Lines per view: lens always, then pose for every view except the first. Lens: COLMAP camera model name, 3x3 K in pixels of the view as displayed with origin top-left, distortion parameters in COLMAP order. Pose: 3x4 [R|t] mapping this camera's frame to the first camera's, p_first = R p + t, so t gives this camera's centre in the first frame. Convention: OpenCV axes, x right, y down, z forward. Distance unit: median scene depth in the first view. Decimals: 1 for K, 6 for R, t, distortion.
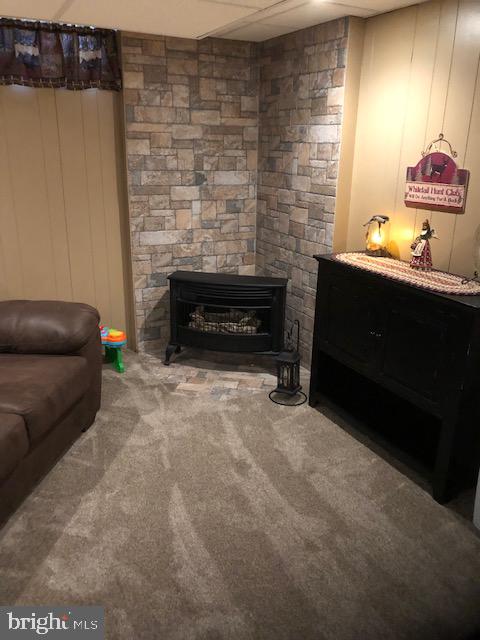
lens RADIAL K [[526.1, 0, 239.3], [0, 526.1, 324.0], [0, 0, 1]] dist [0.034396, -0.051759]
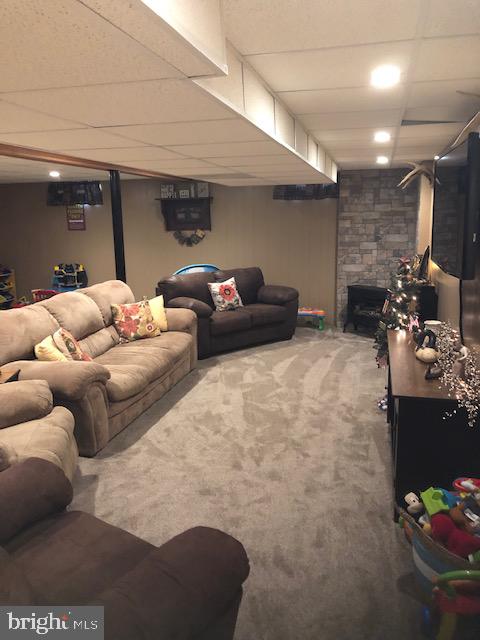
lens RADIAL K [[526.1, 0, 239.4], [0, 526.1, 318.8], [0, 0, 1]] dist [0.034396, -0.051759]
pose [[0.752885, 0.099734, -0.650551, 0.839187], [-0.177888, 0.982499, -0.055247, 0.207500], [0.633656, 0.157320, 0.757450, -0.728094]]
